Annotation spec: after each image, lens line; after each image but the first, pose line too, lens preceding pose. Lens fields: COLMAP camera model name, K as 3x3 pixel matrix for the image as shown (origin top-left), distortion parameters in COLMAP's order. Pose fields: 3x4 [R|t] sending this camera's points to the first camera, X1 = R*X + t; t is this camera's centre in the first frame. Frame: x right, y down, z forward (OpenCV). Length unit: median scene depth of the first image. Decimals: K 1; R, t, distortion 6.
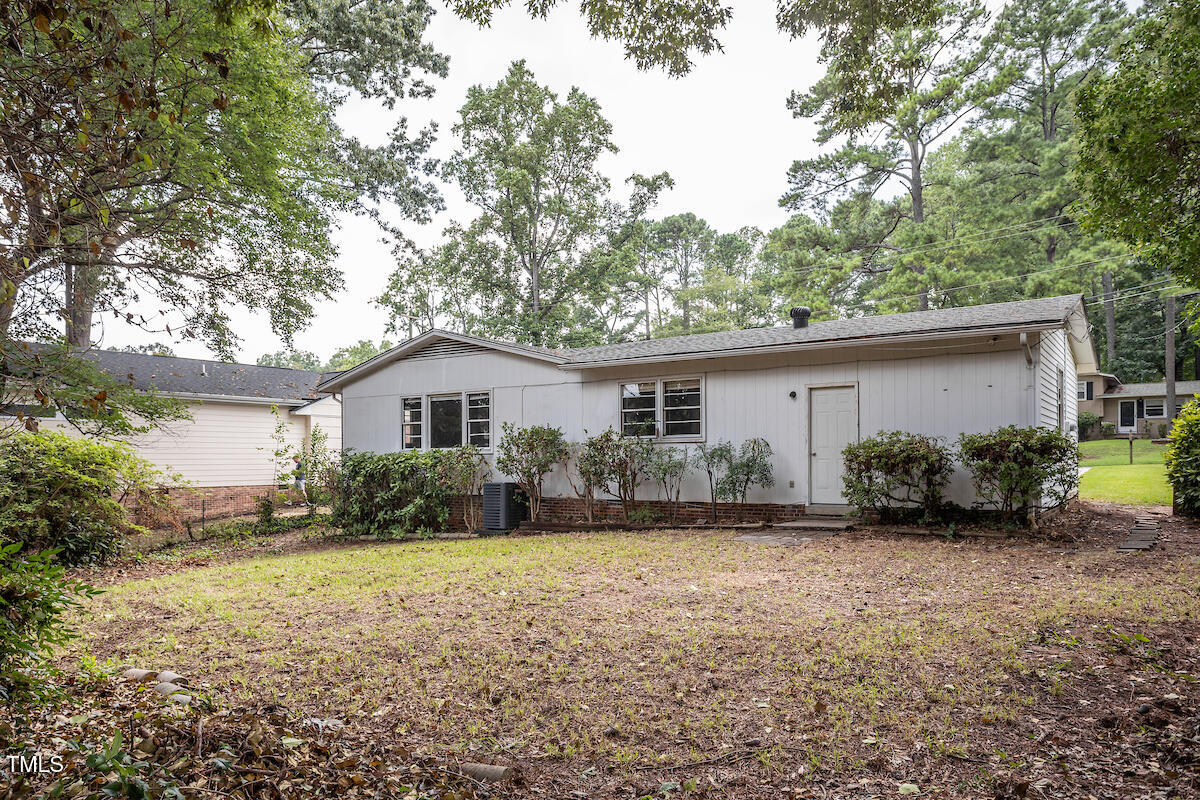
lens RADIAL K [[831.1, 0, 600.0], [0, 831.1, 400.0], [0, 0, 1]] dist [-0.007632, -0.000146]
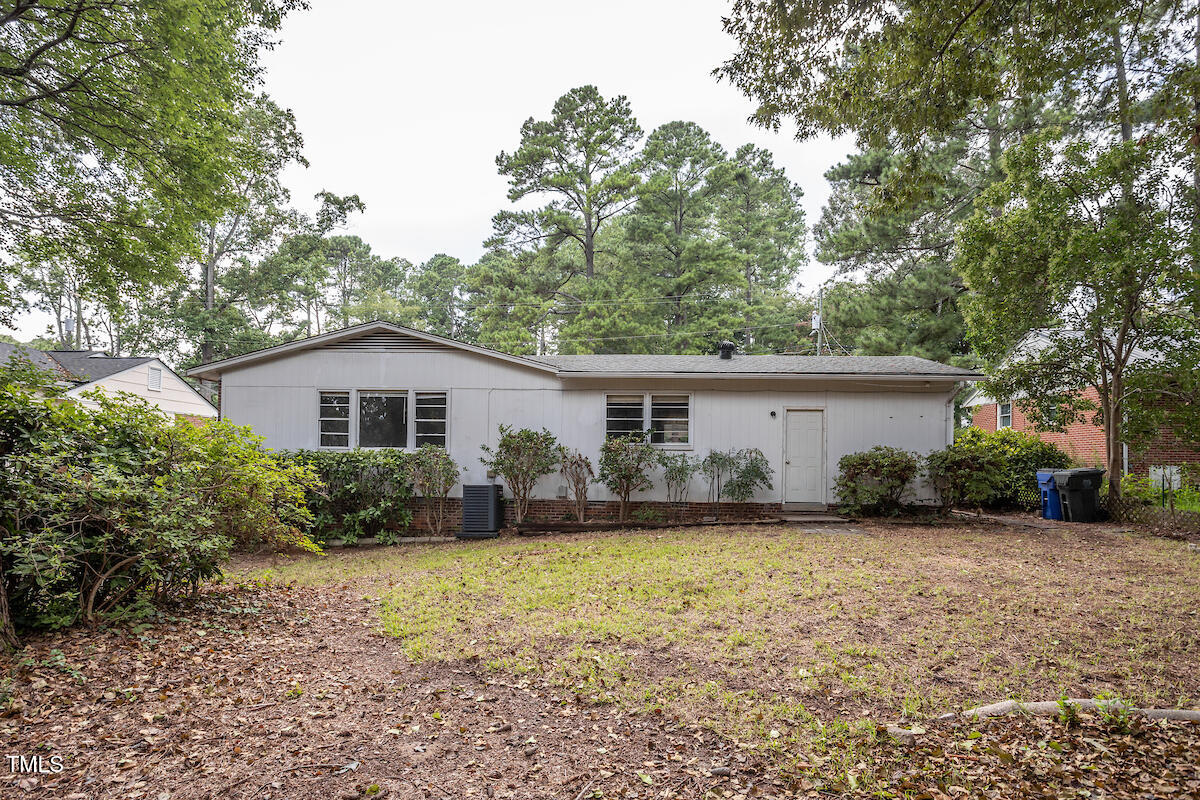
lens RADIAL K [[720.3, 0, 600.0], [0, 720.3, 400.0], [0, 0, 1]] dist [-0.060117, 0.000772]
pose [[0.840759, 0.068383, 0.537074, -0.407832], [-0.056553, 0.997657, -0.038497, 0.020853], [-0.538448, 0.001993, 0.842656, 0.175531]]
